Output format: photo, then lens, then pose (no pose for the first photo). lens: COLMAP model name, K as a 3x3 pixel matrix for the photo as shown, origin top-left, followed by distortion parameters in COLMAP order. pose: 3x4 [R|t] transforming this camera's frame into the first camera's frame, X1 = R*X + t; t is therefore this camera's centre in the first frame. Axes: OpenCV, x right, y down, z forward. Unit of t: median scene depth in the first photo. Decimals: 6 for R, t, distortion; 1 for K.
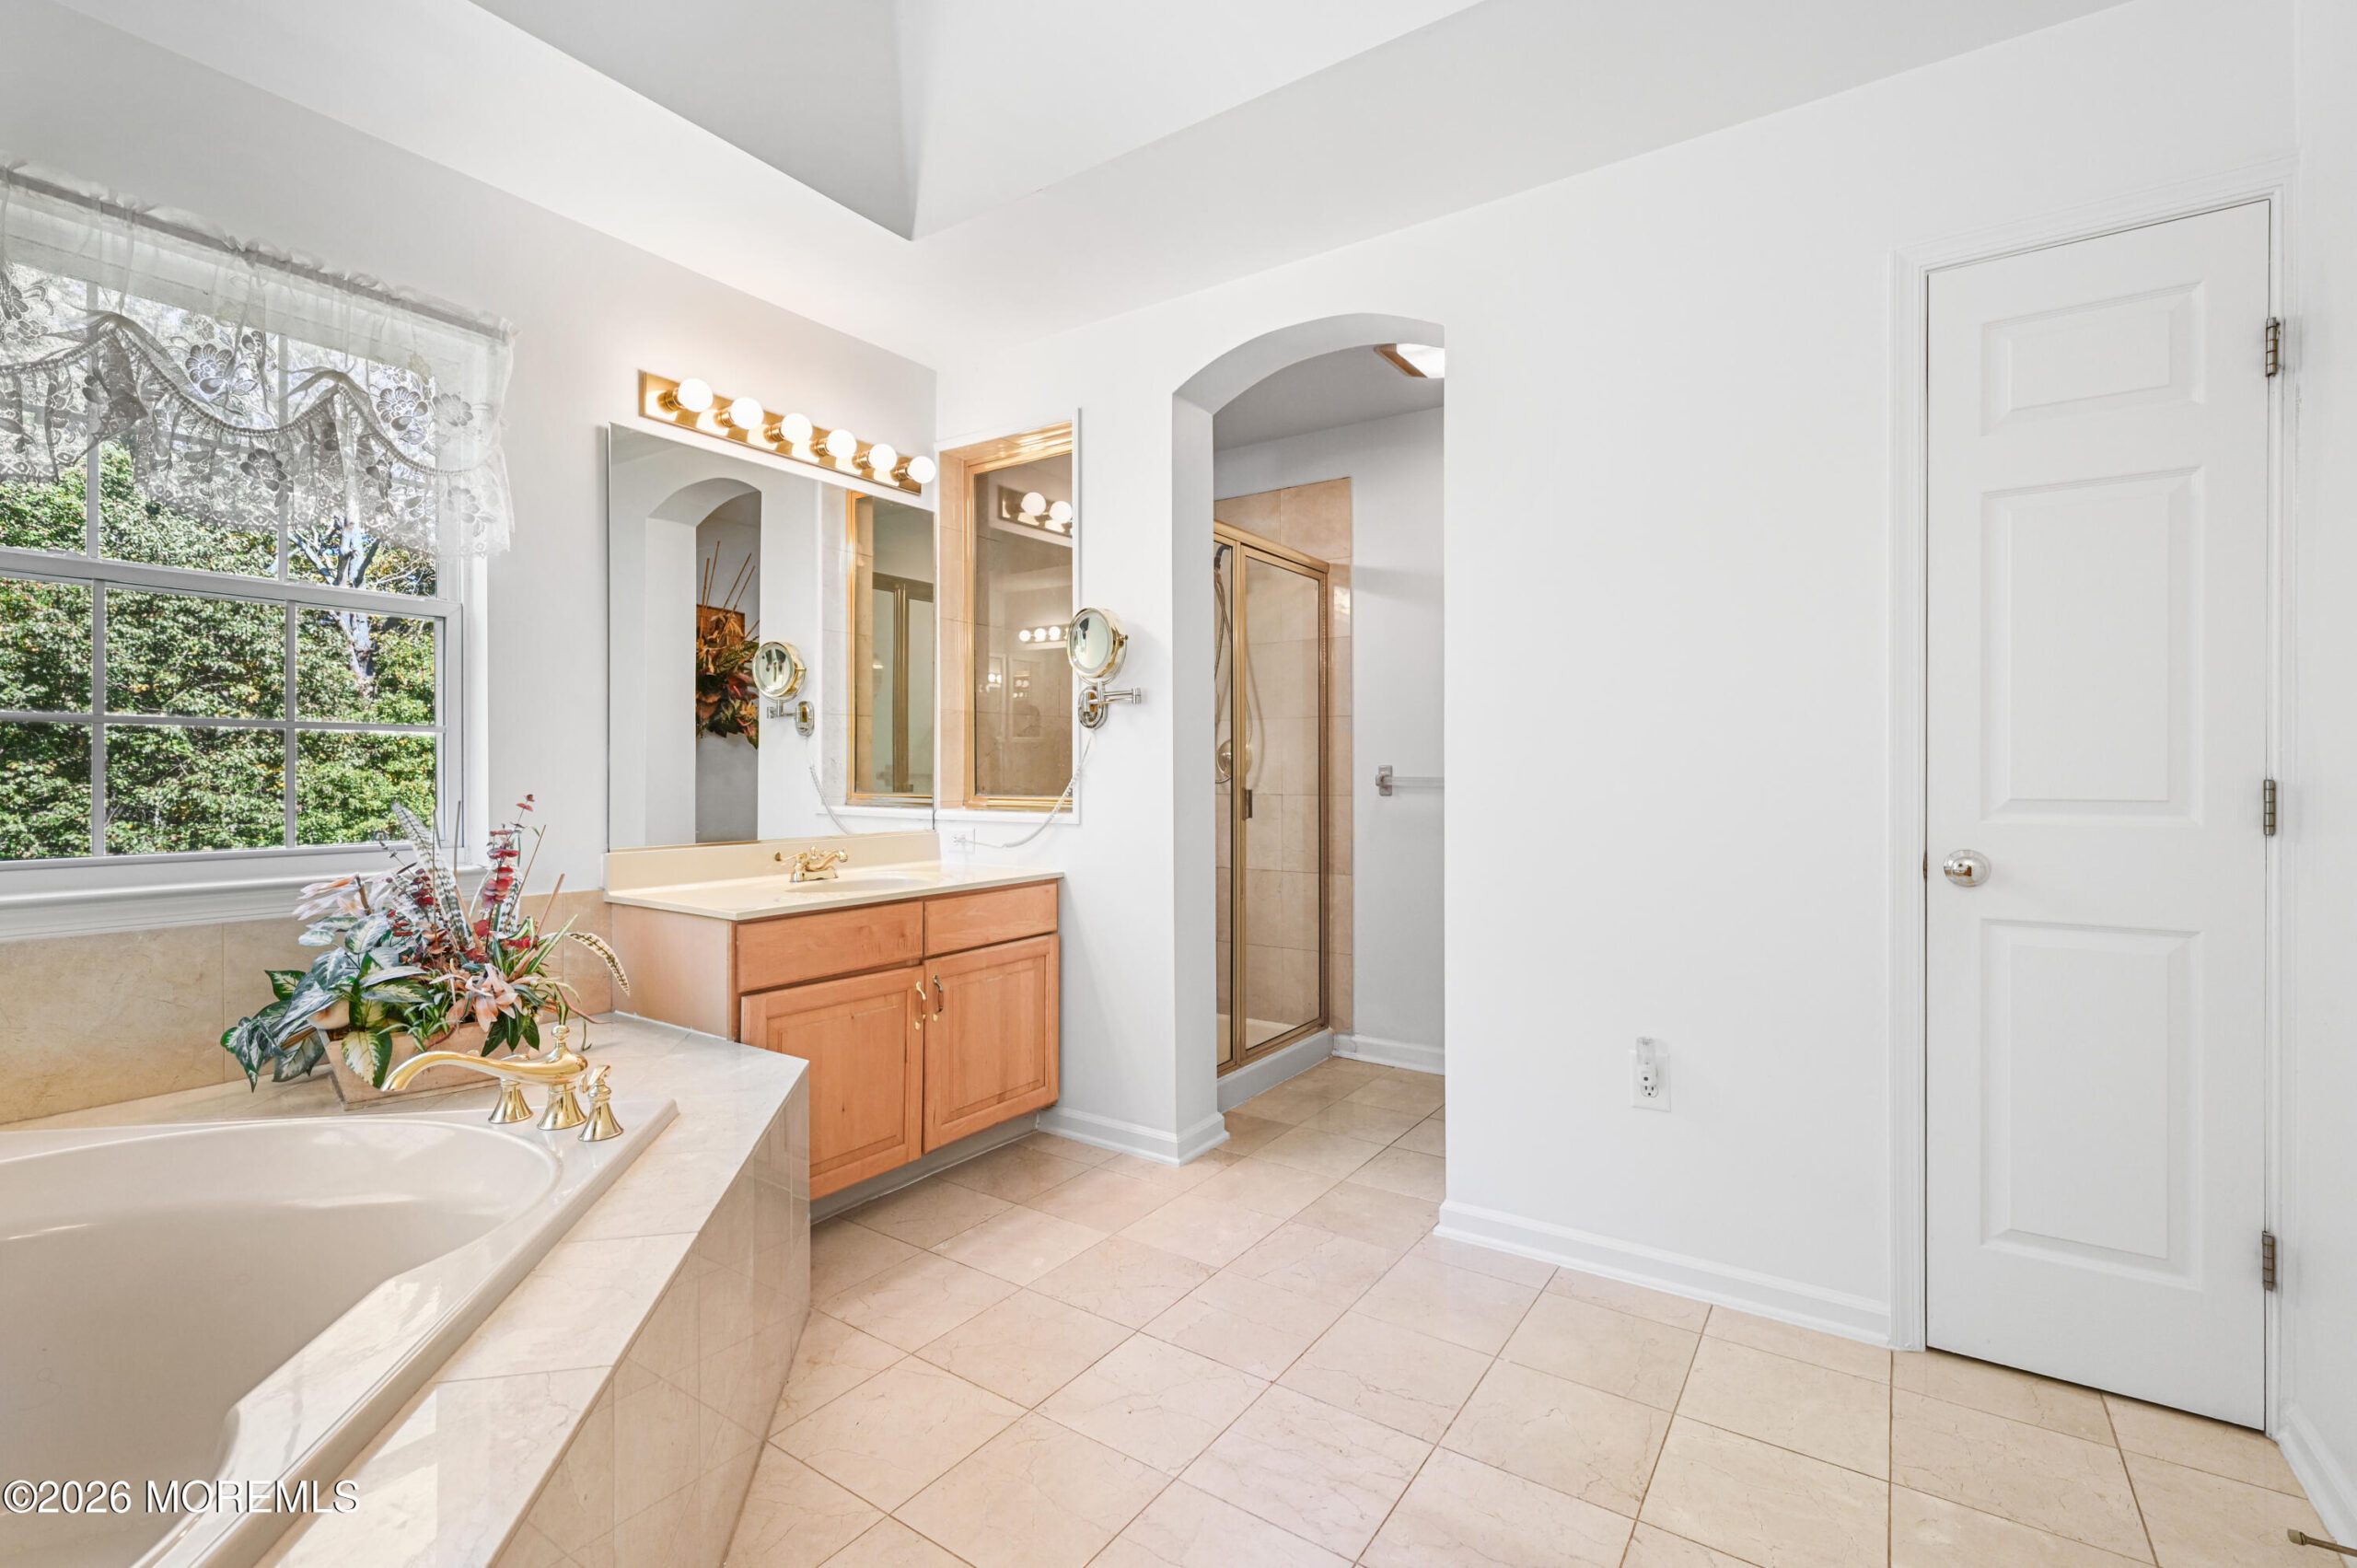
lens RADIAL K [[1046.3, 0, 1175.7], [0, 1046.3, 777.0], [0, 0, 1]] dist [0.000465, -0.000051]
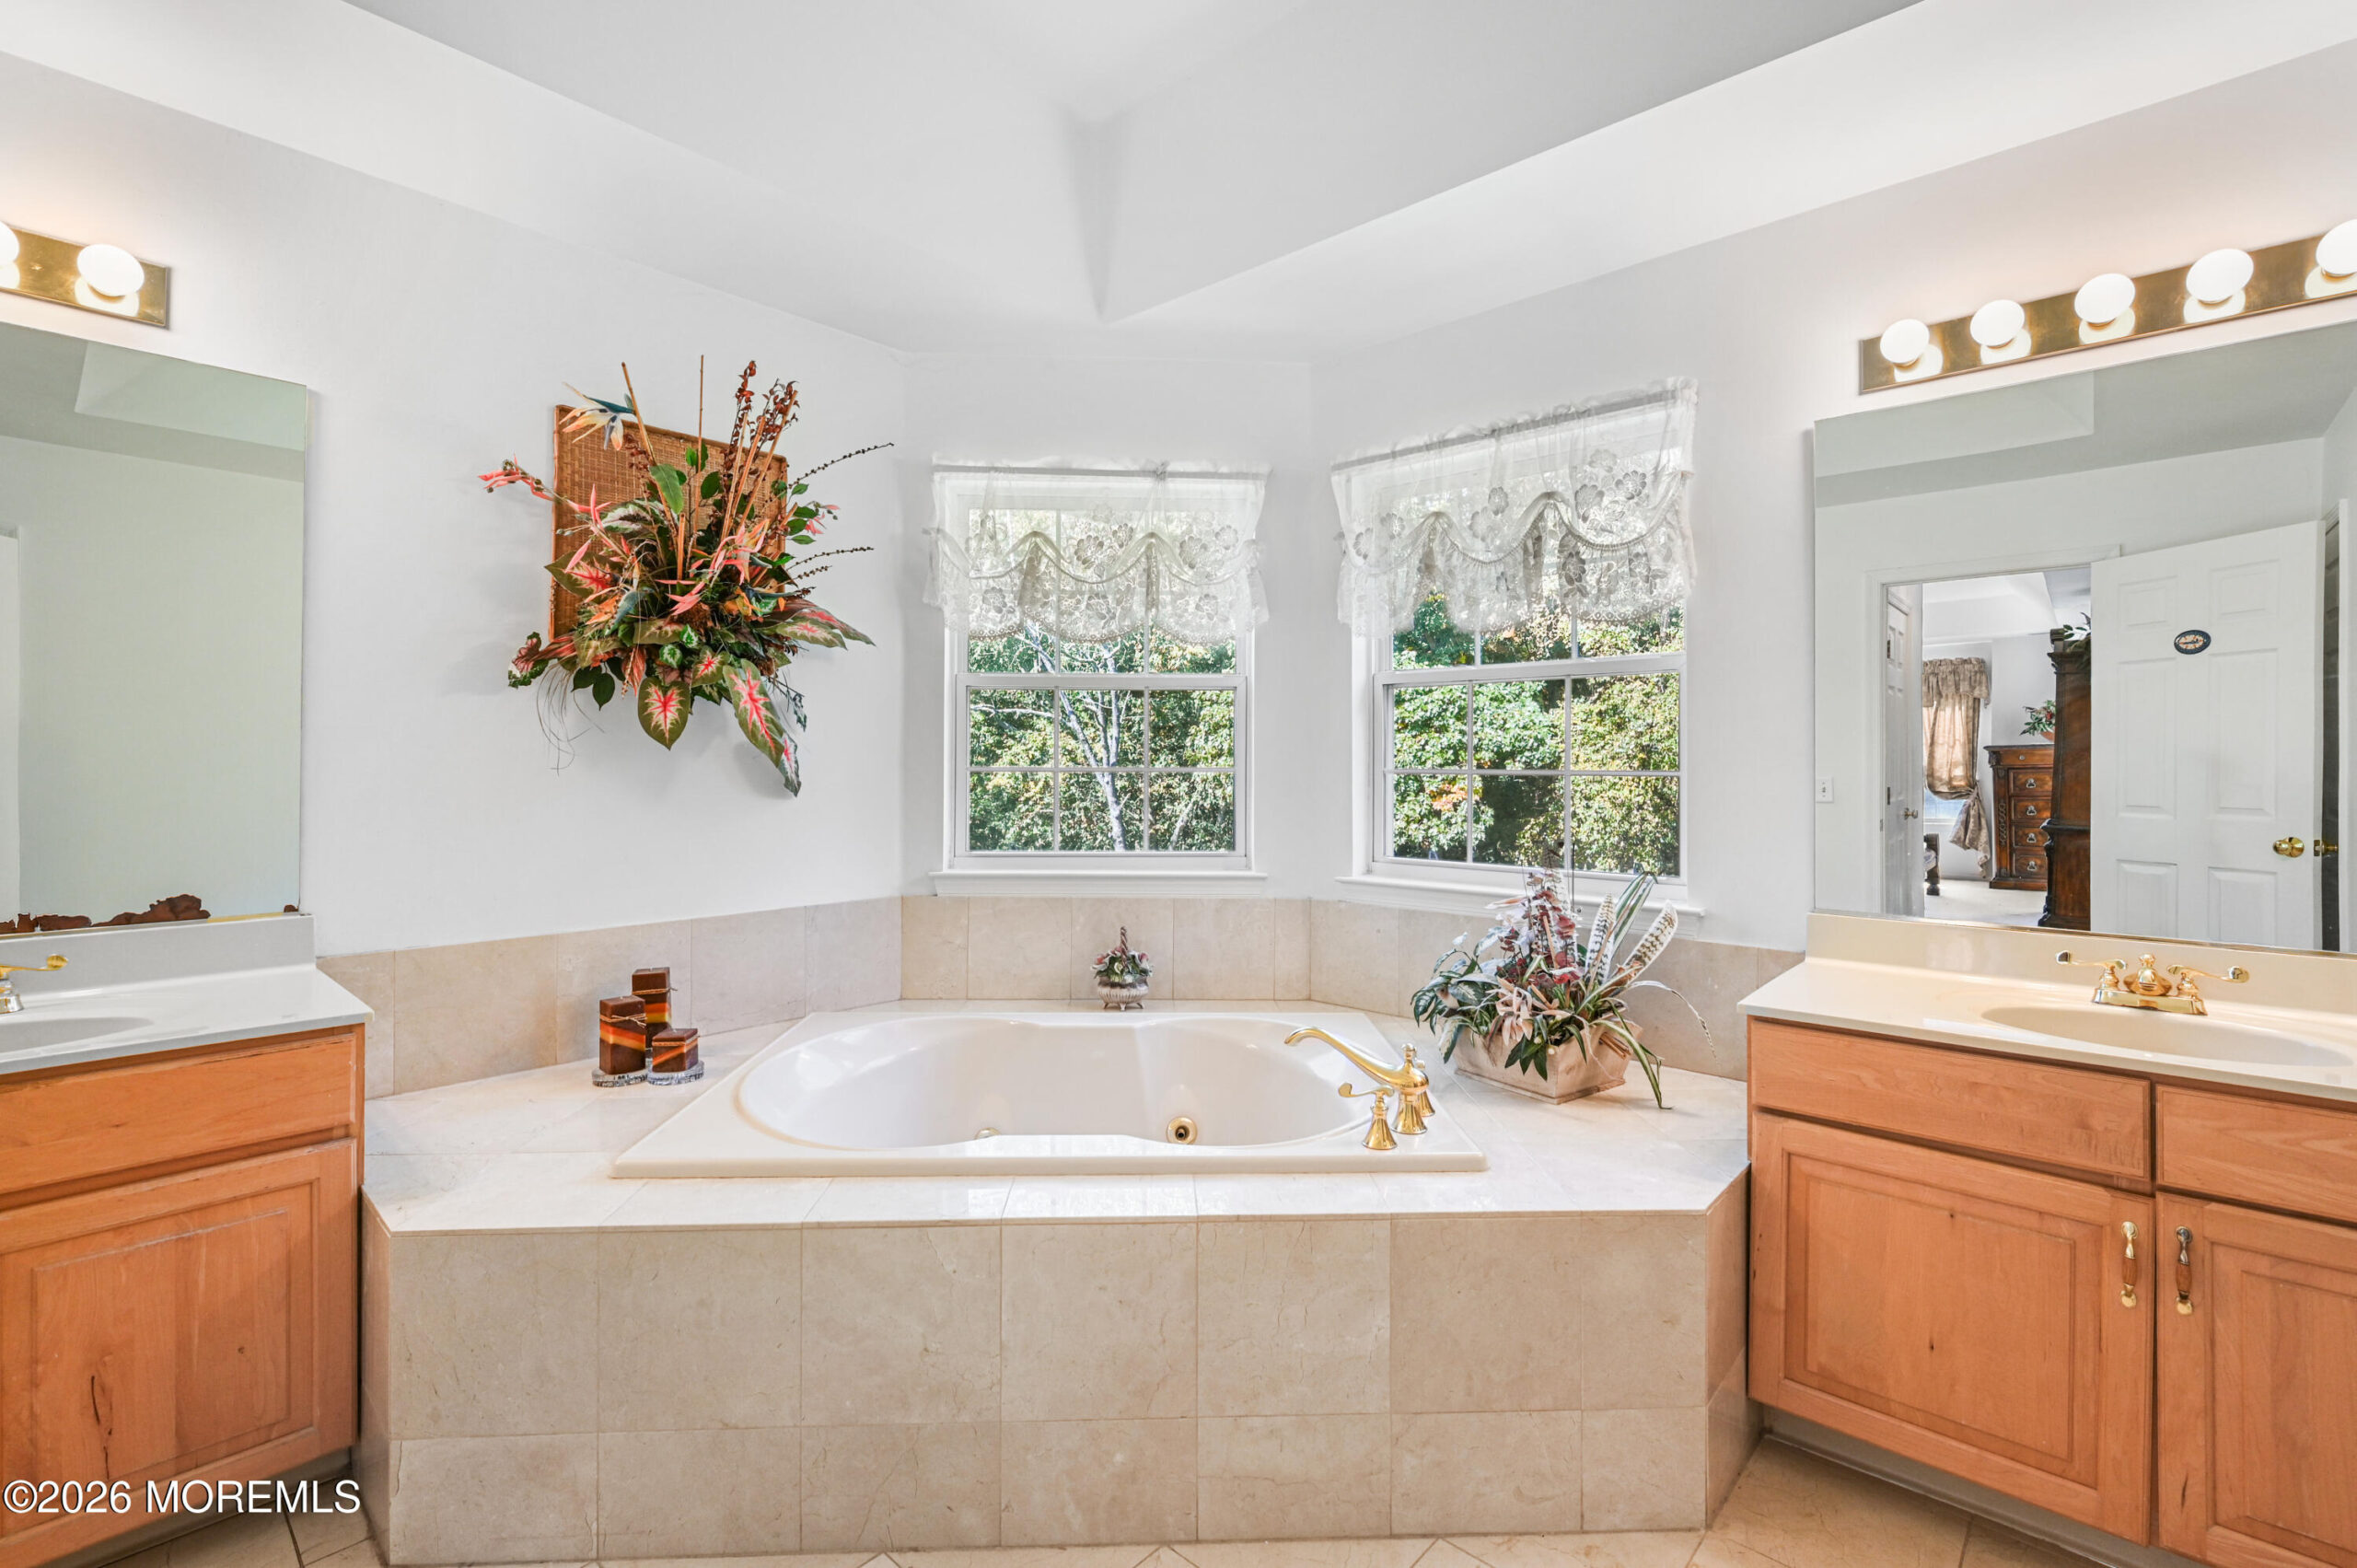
lens RADIAL K [[1046.3, 0, 1179.4], [0, 1046.3, 768.1], [0, 0, 1]] dist [0.000465, -0.000051]
pose [[-0.151094, 0.008741, -0.988481, 0.447033], [-0.003362, 0.999951, 0.009357, -0.060615], [0.988514, 0.004737, -0.151057, 0.671170]]
